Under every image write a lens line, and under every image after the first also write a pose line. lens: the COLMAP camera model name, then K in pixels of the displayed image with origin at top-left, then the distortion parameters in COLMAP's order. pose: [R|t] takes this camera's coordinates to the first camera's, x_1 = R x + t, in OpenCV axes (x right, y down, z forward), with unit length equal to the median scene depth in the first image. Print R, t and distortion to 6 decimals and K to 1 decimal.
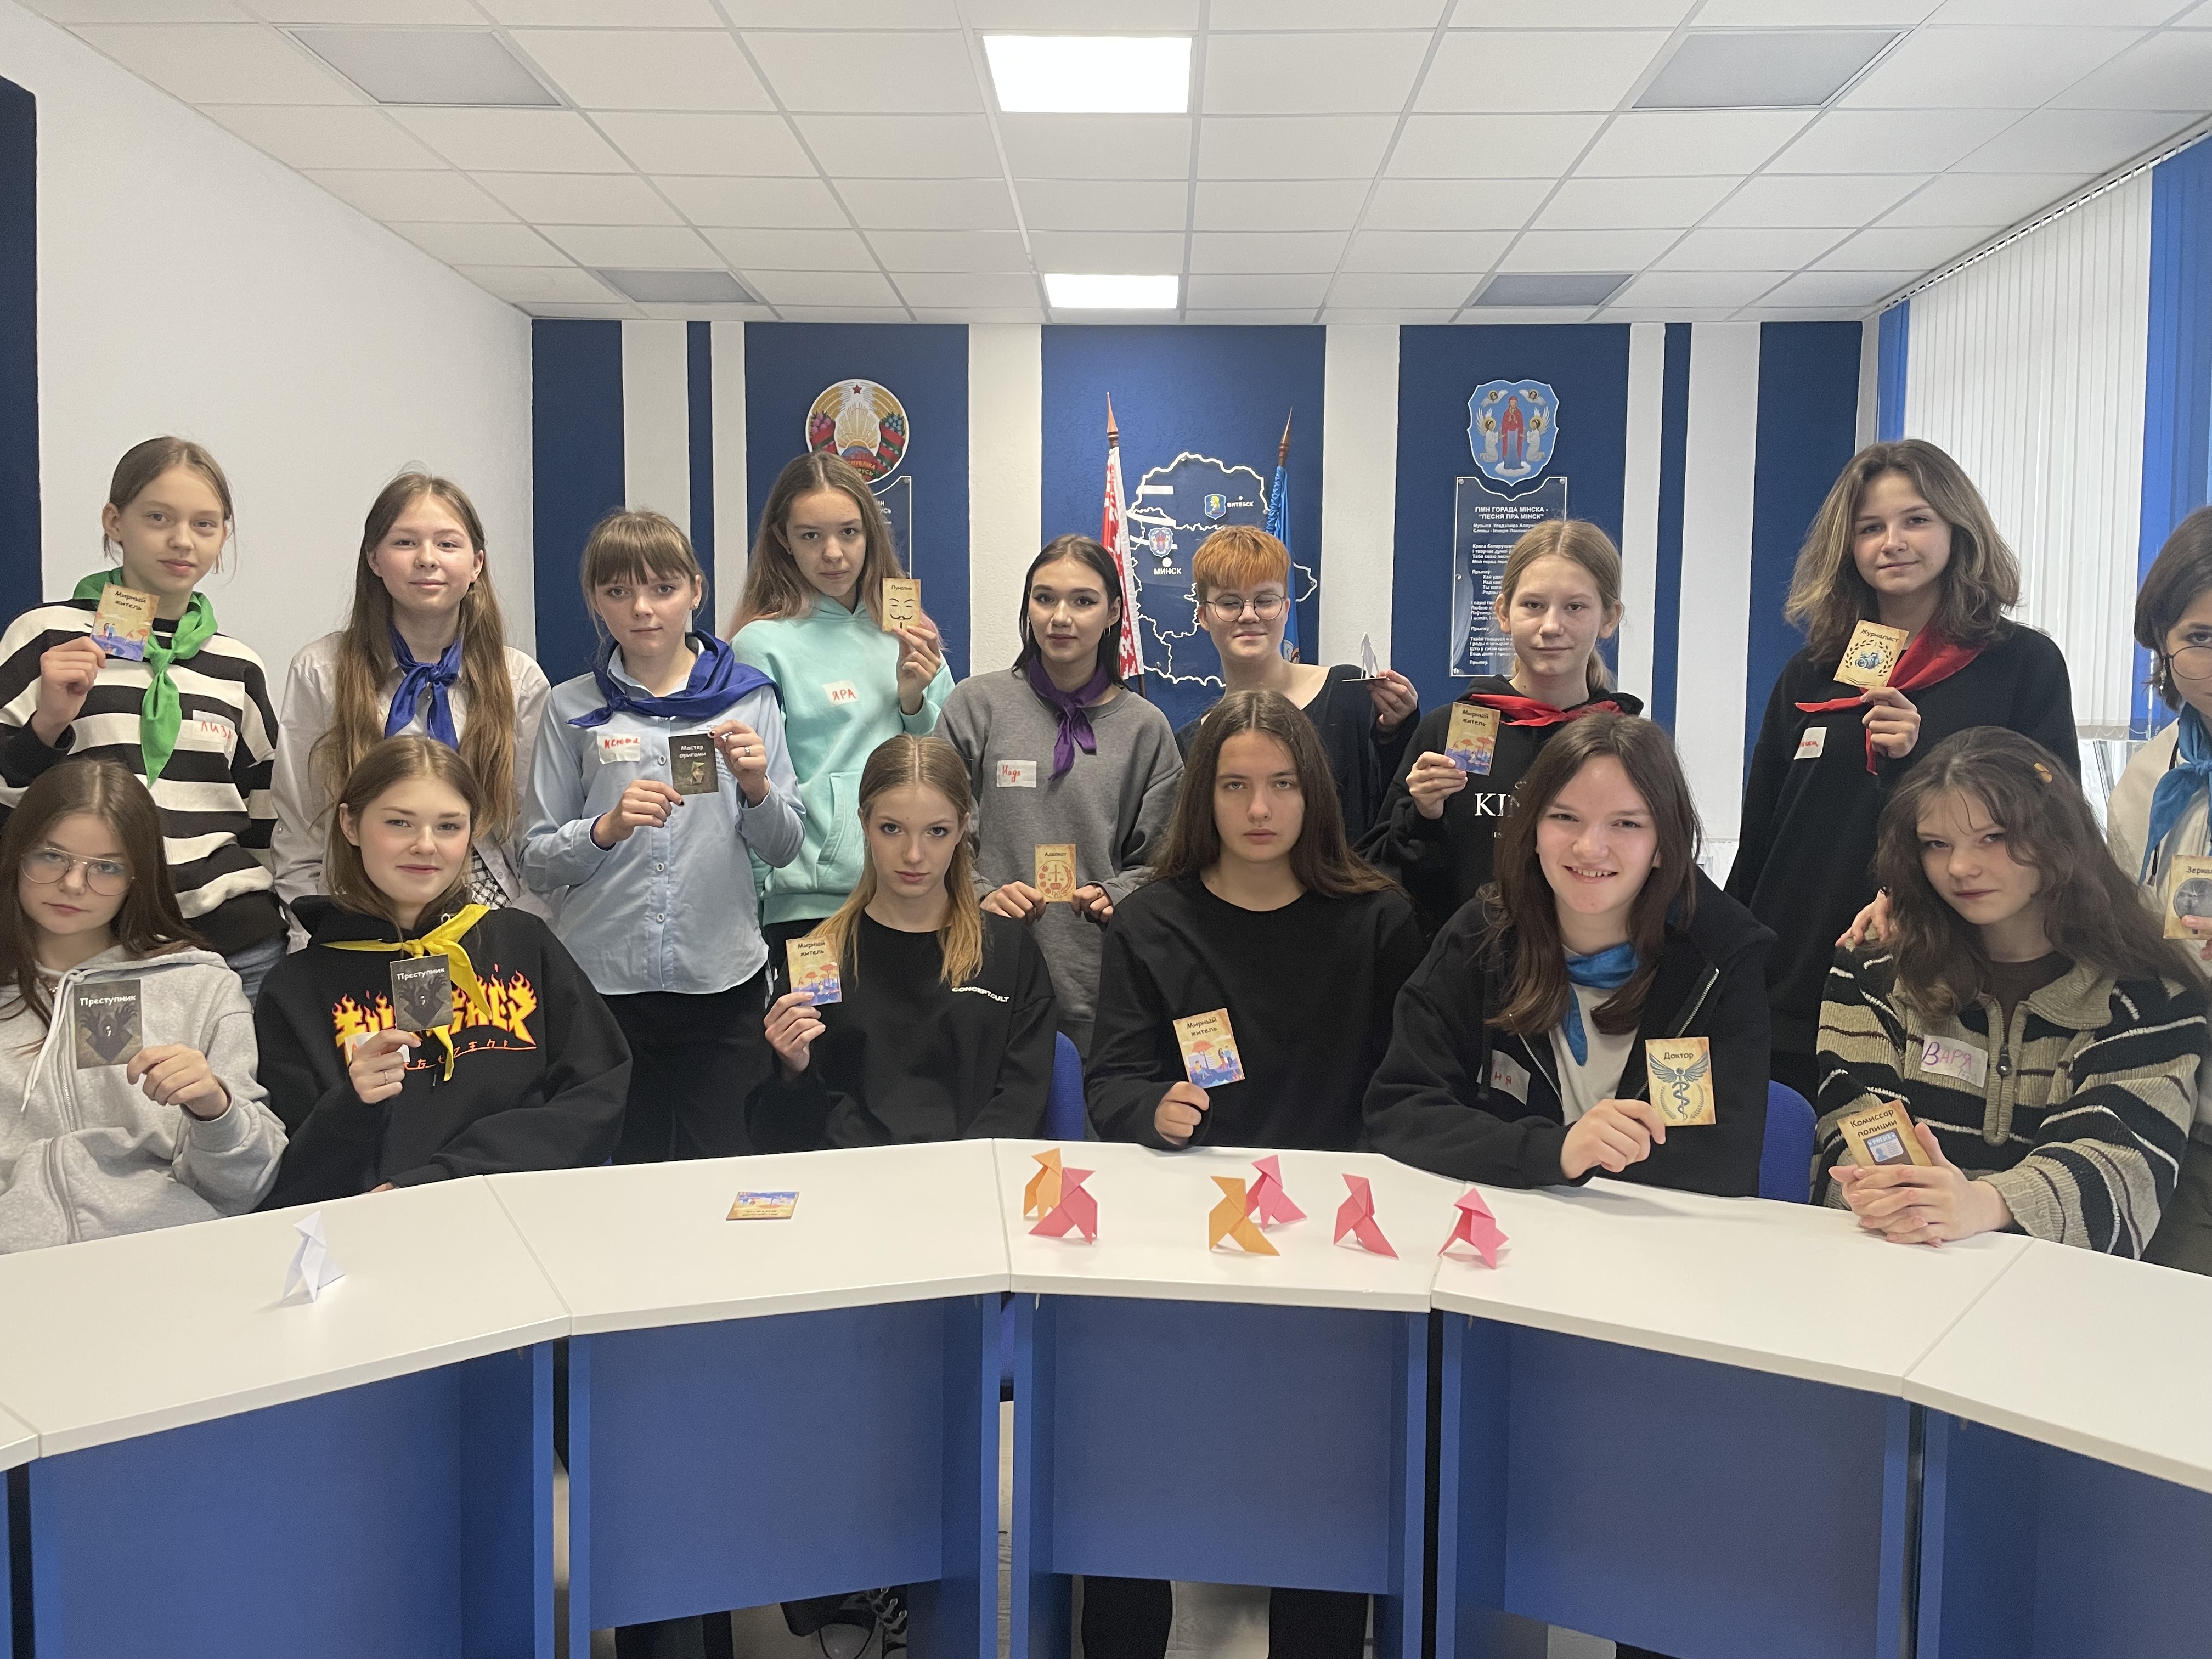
lens RADIAL K [[1676.6, 0, 1106.0], [0, 1676.6, 829.5], [0, 0, 1]] dist [0.076519, -0.120842]
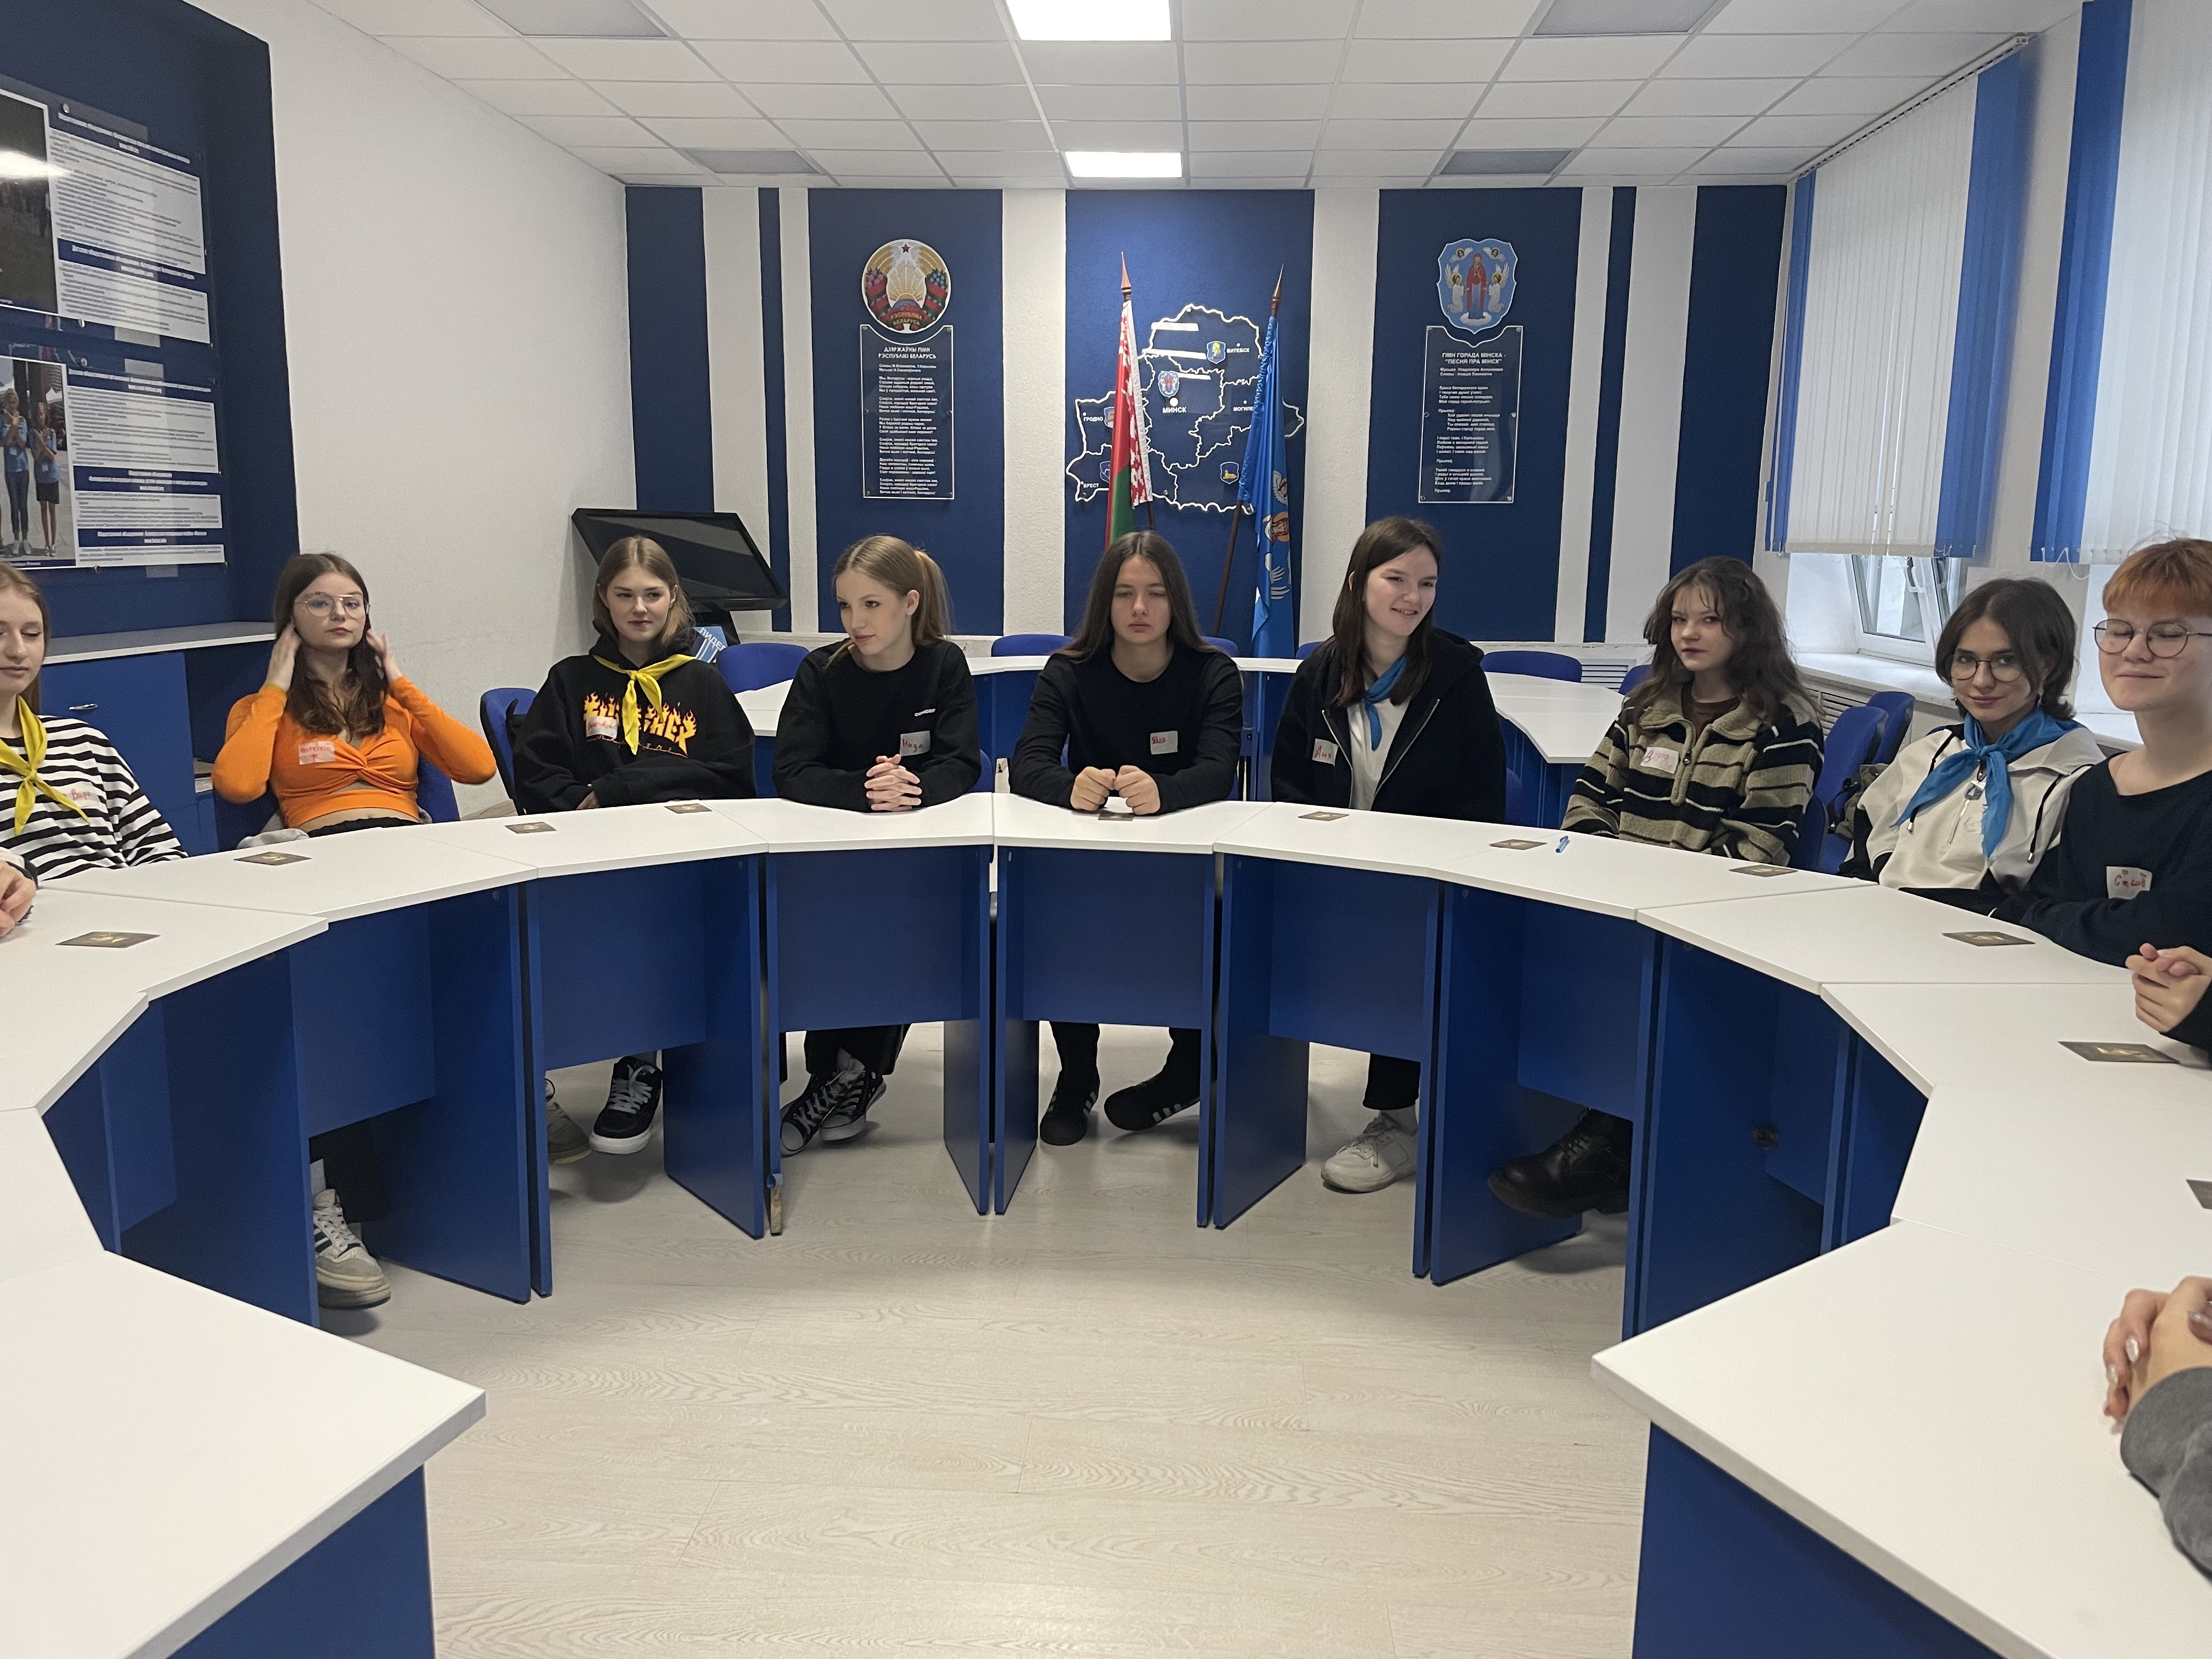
lens RADIAL K [[1676.6, 0, 1106.0], [0, 1676.6, 829.5], [0, 0, 1]] dist [0.076519, -0.120842]
pose [[0.999527, 0.007771, -0.029744, 0.026950], [-0.004642, 0.994581, 0.103857, 0.013400], [0.030390, -0.103670, 0.994147, -0.186910]]
